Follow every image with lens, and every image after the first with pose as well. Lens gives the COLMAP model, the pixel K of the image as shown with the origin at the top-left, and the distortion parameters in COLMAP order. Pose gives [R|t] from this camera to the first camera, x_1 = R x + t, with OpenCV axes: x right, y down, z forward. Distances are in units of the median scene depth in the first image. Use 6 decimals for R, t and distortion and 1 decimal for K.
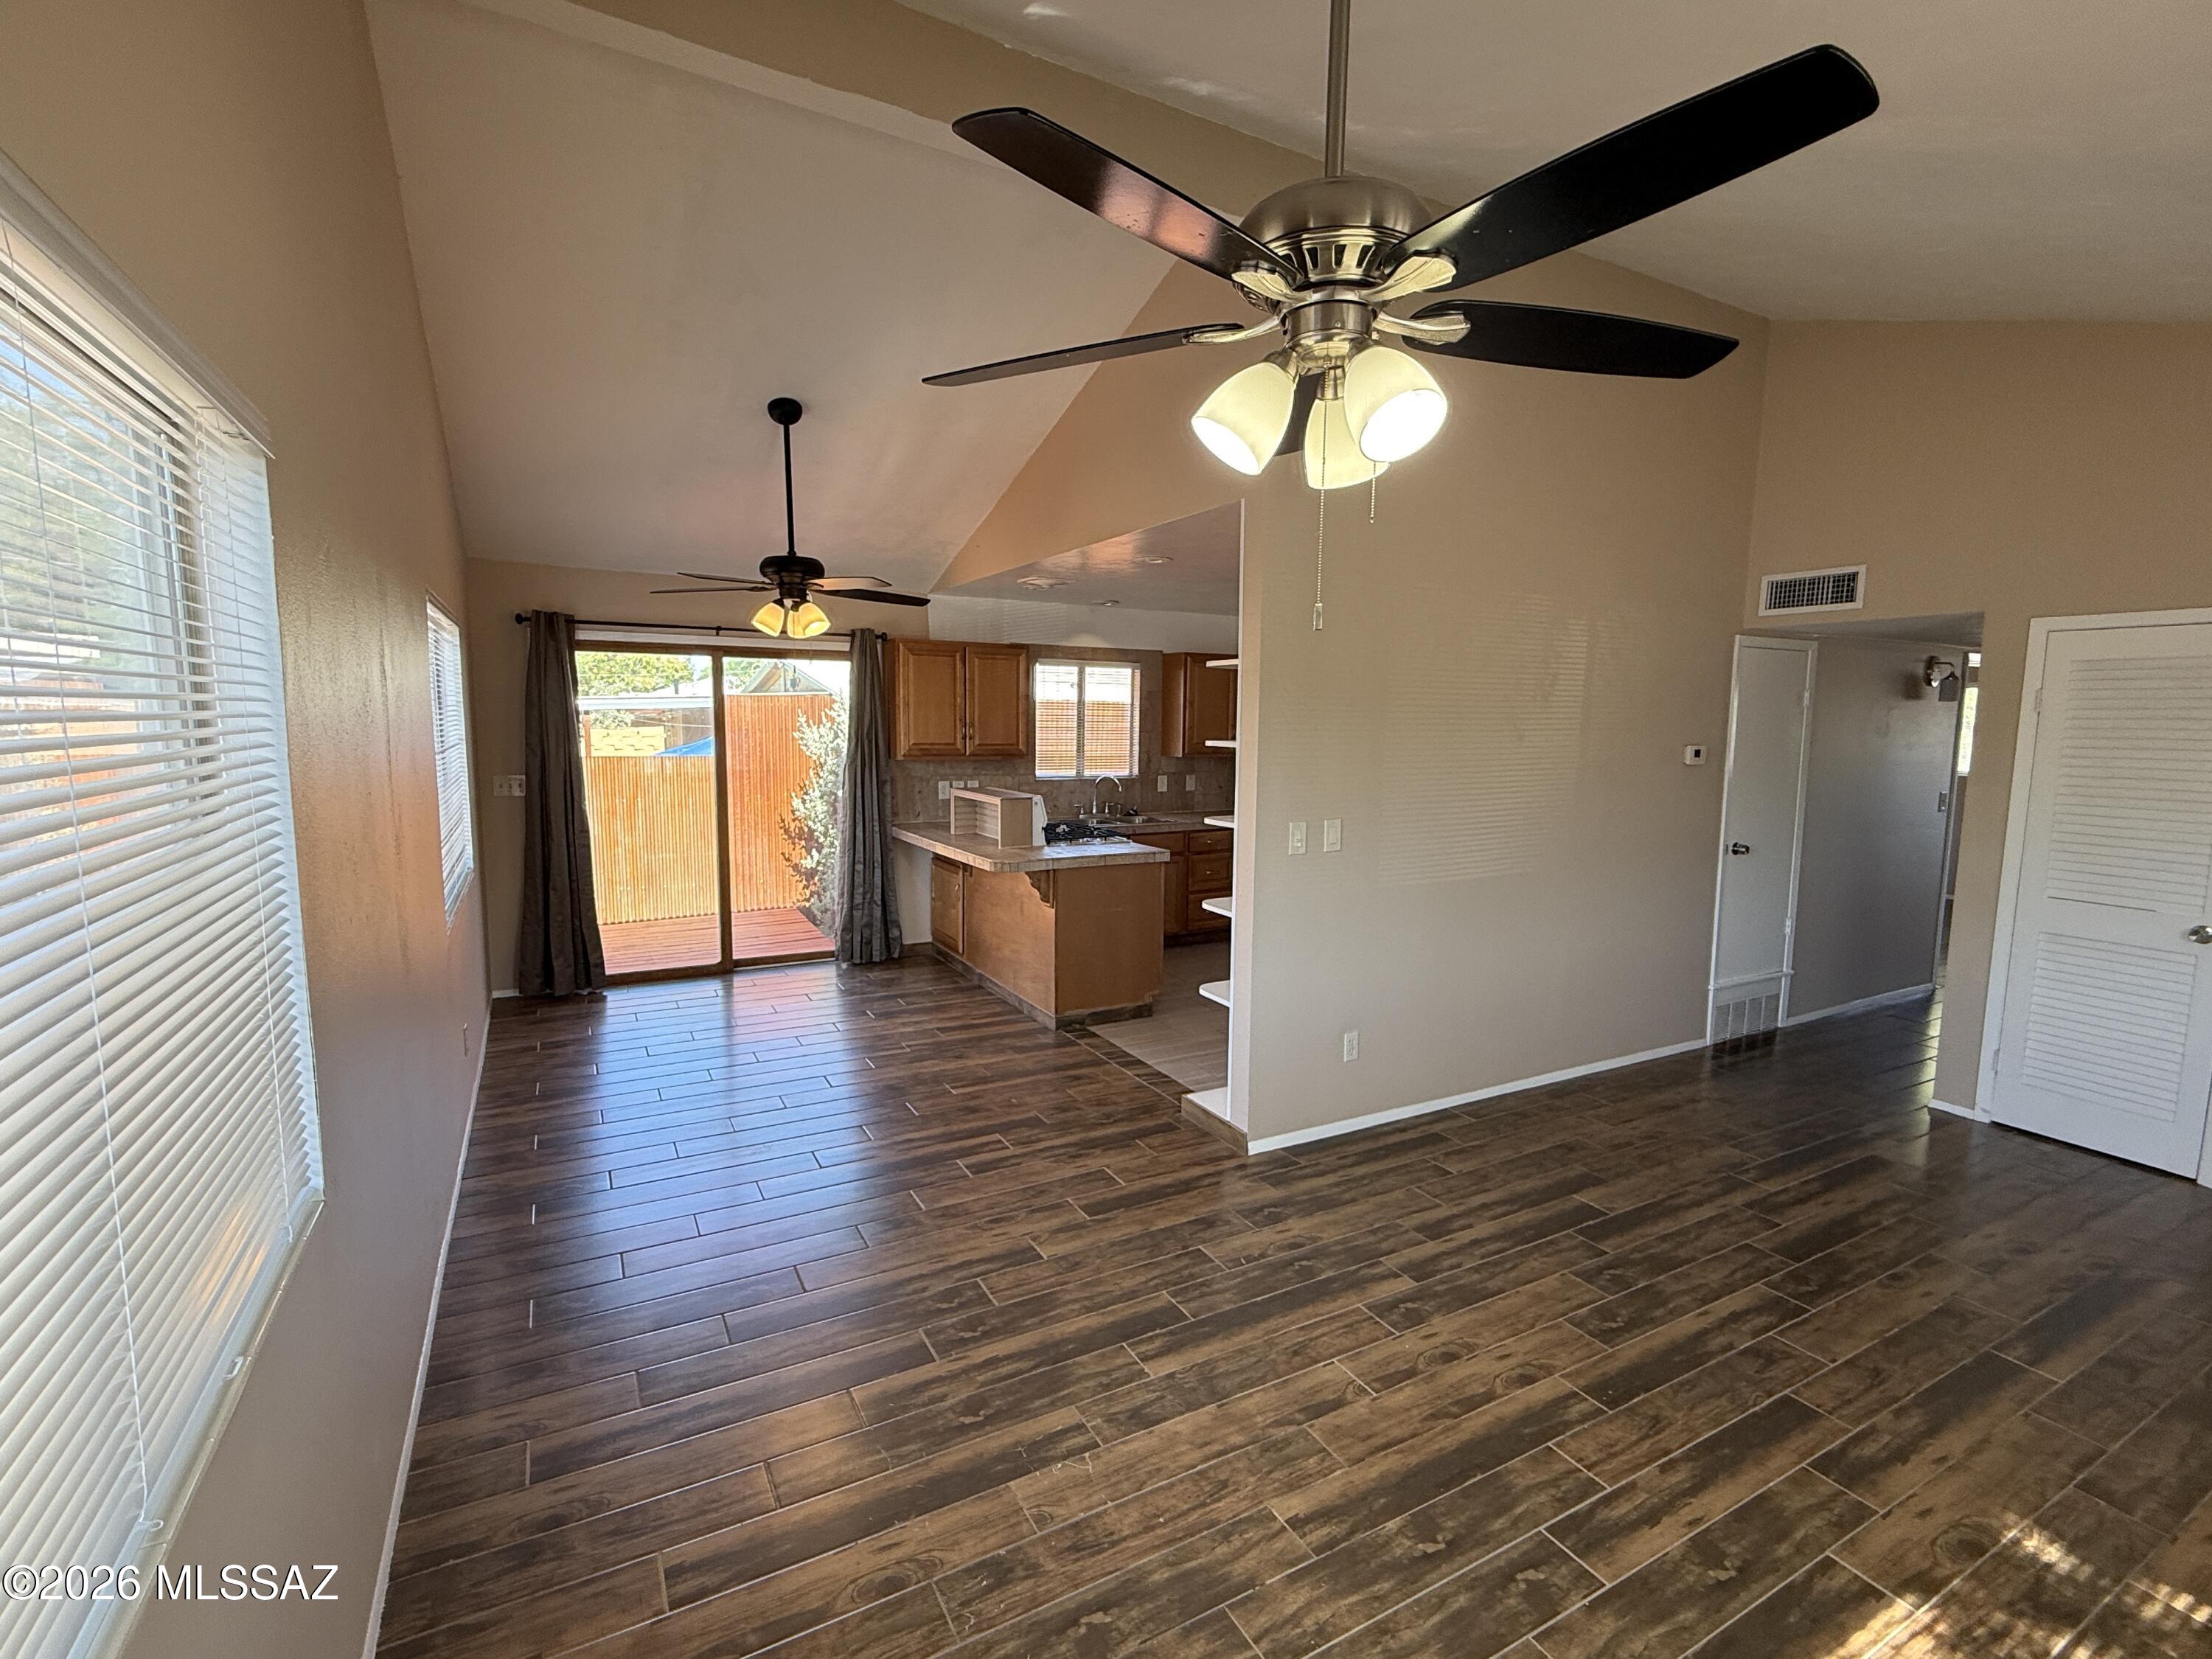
lens RADIAL K [[1008.1, 0, 1106.0], [0, 1008.1, 829.5], [0, 0, 1]] dist [-0.000029, -0.000763]
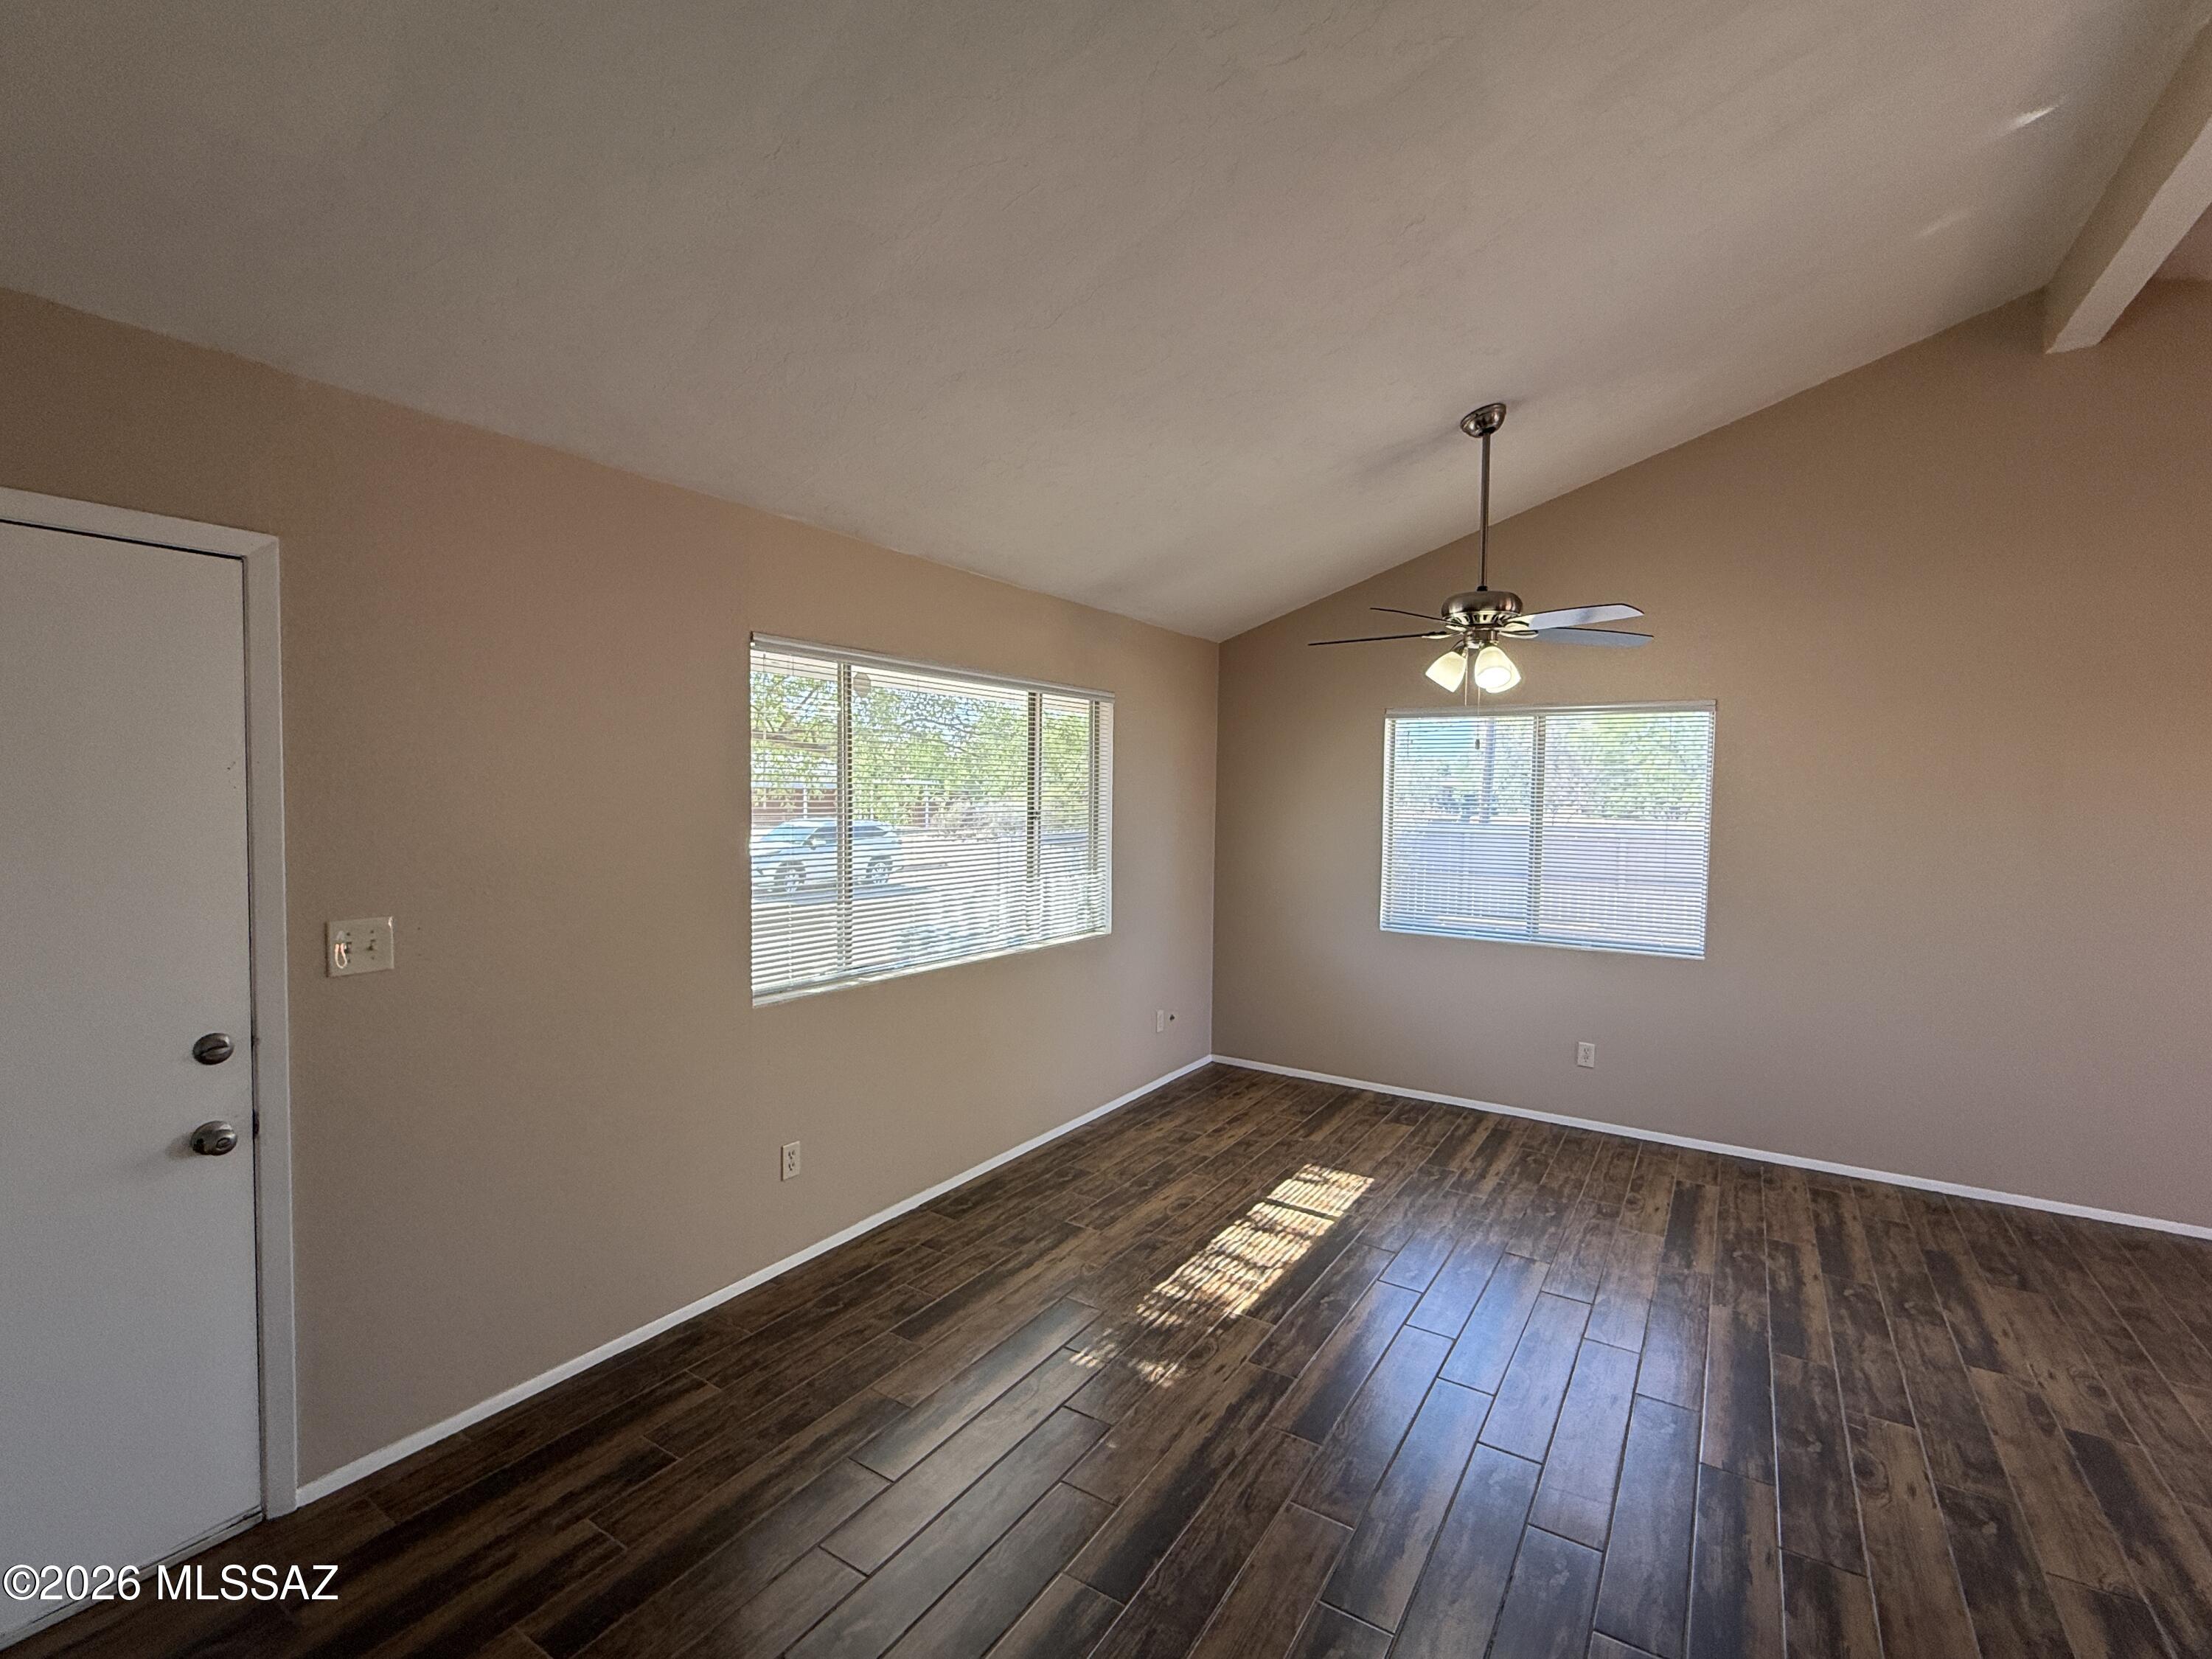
lens RADIAL K [[1008.1, 0, 1106.0], [0, 1008.1, 829.5], [0, 0, 1]] dist [-0.000029, -0.000763]
pose [[-0.874980, -0.008447, -0.484085, 1.017880], [-0.082141, 0.987943, 0.131230, -0.113661], [0.477140, 0.154587, -0.865125, 1.256791]]
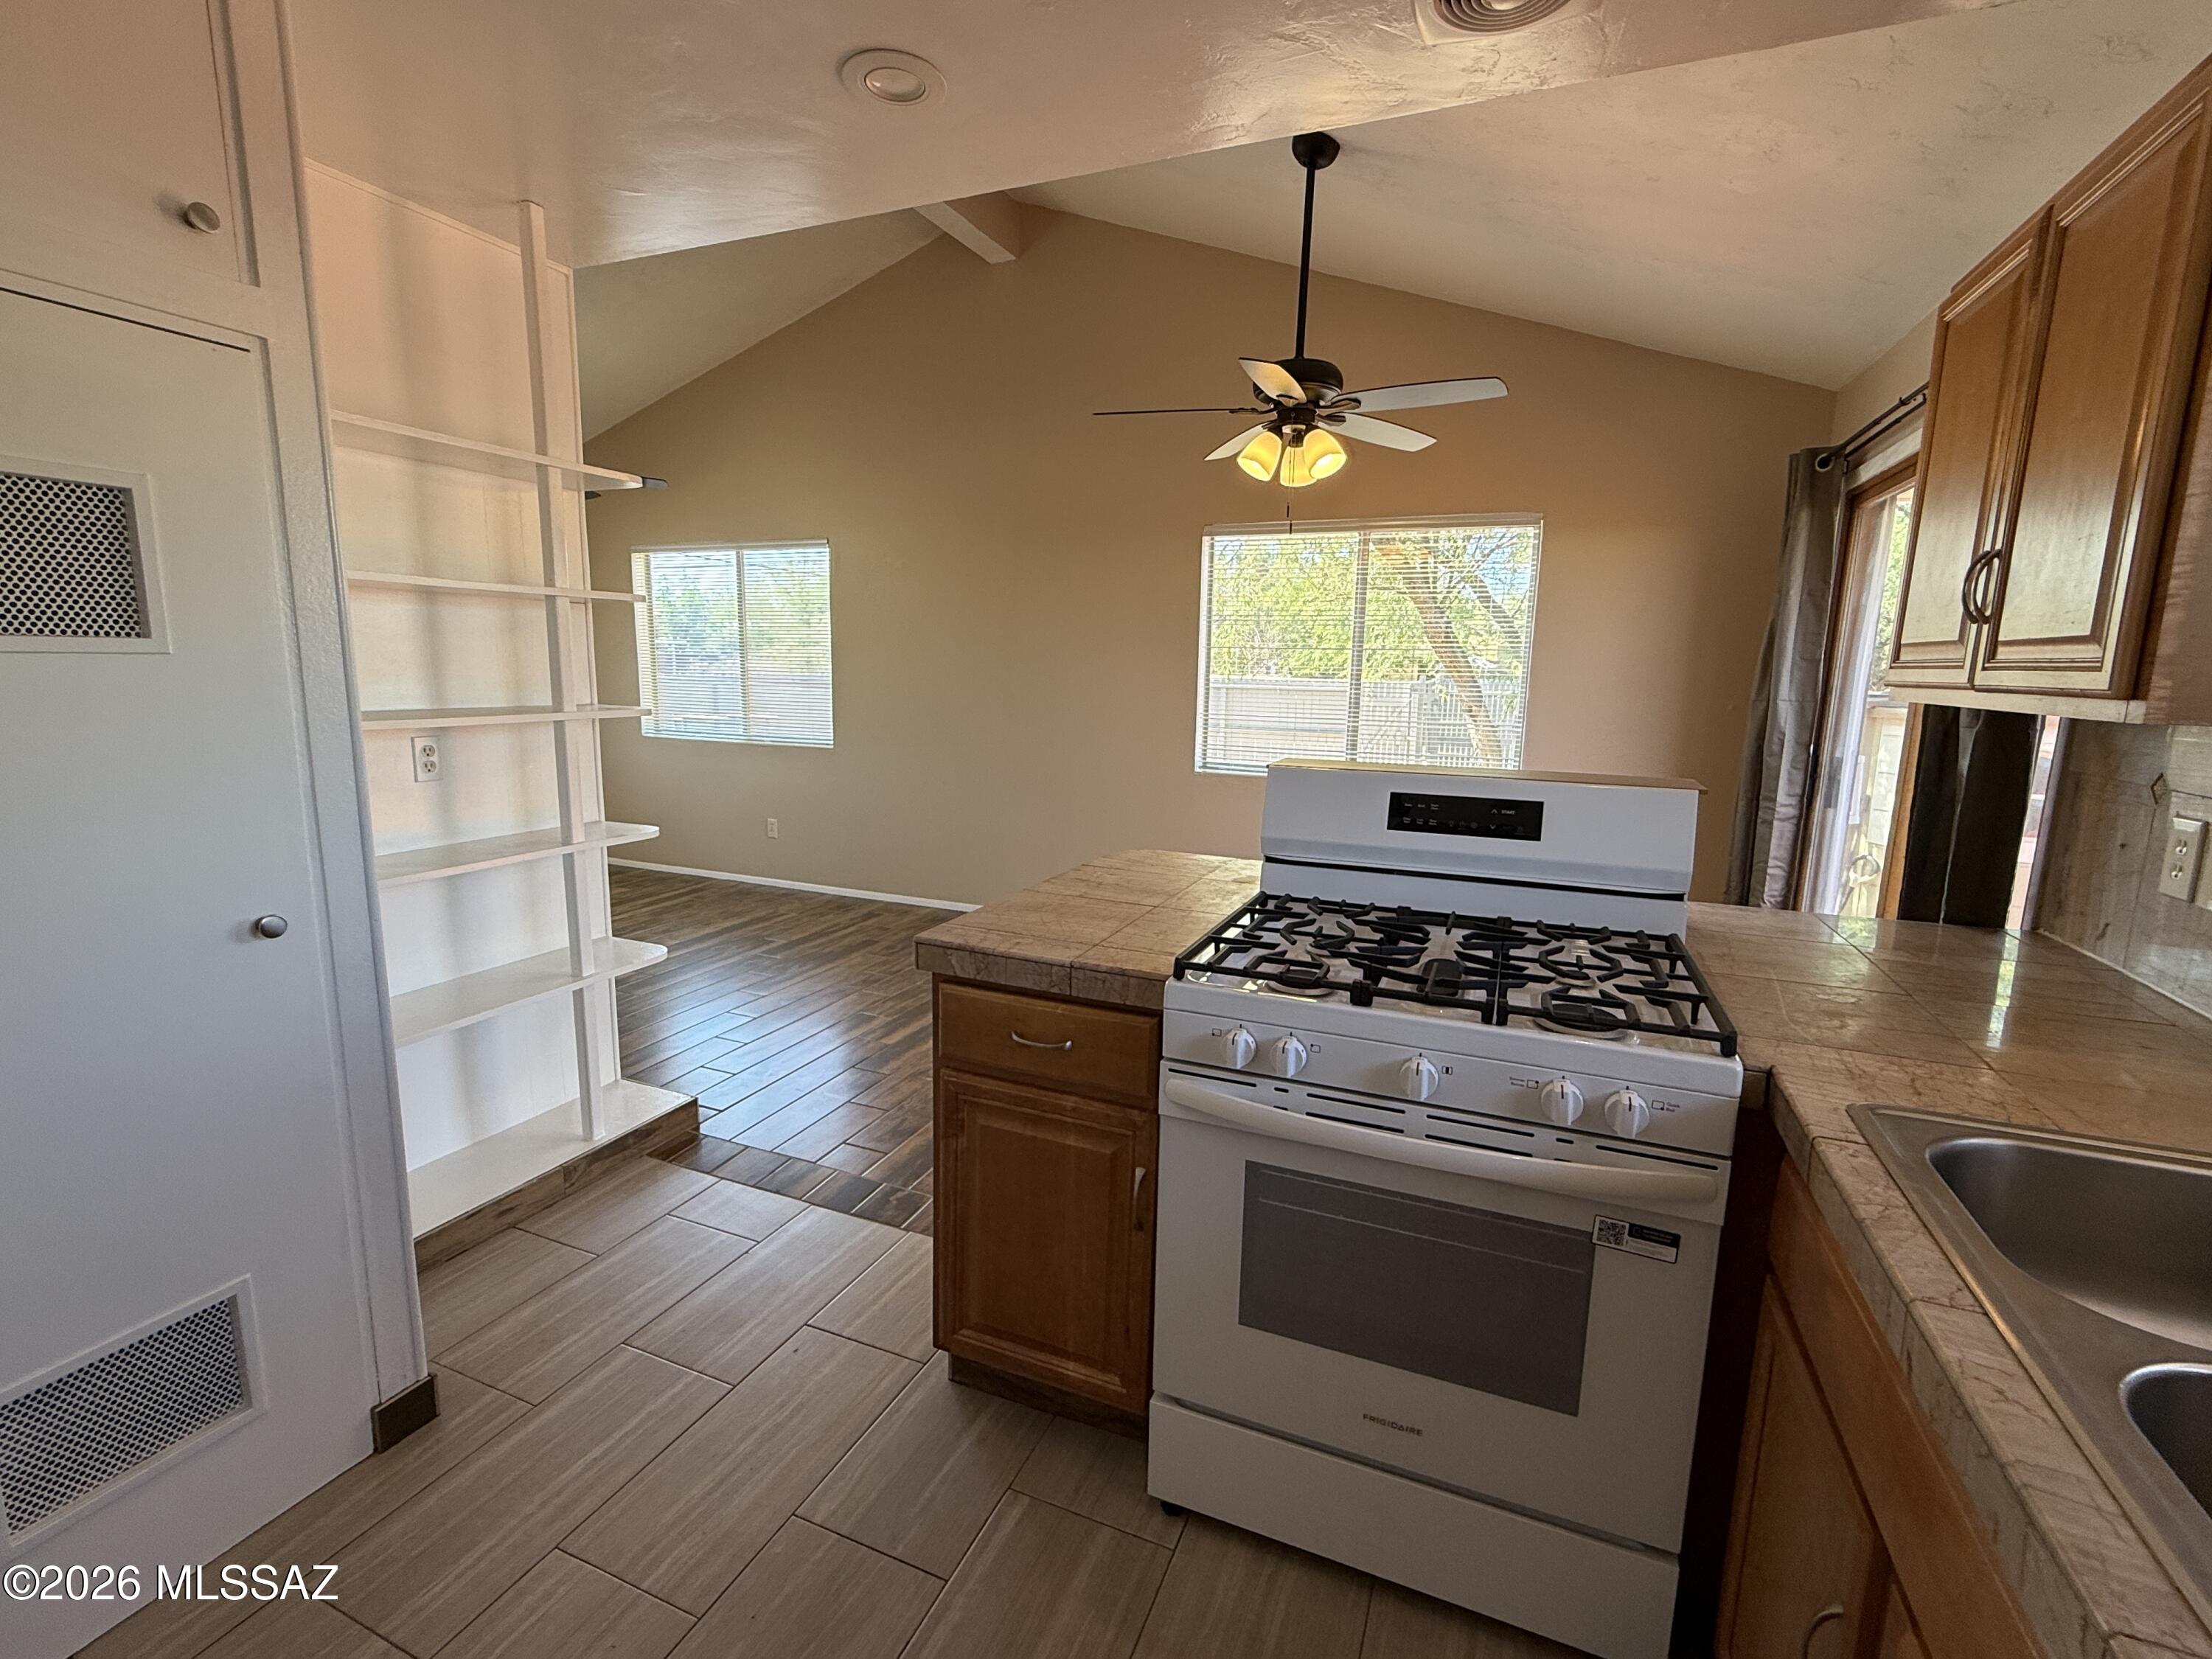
lens RADIAL K [[1008.1, 0, 1106.0], [0, 1008.1, 829.5], [0, 0, 1]] dist [-0.000029, -0.000763]
pose [[-0.779545, 0.074823, -0.621860, 0.365810], [-0.099409, 0.965474, 0.240784, -0.161004], [0.618407, 0.249521, -0.745193, 2.135284]]
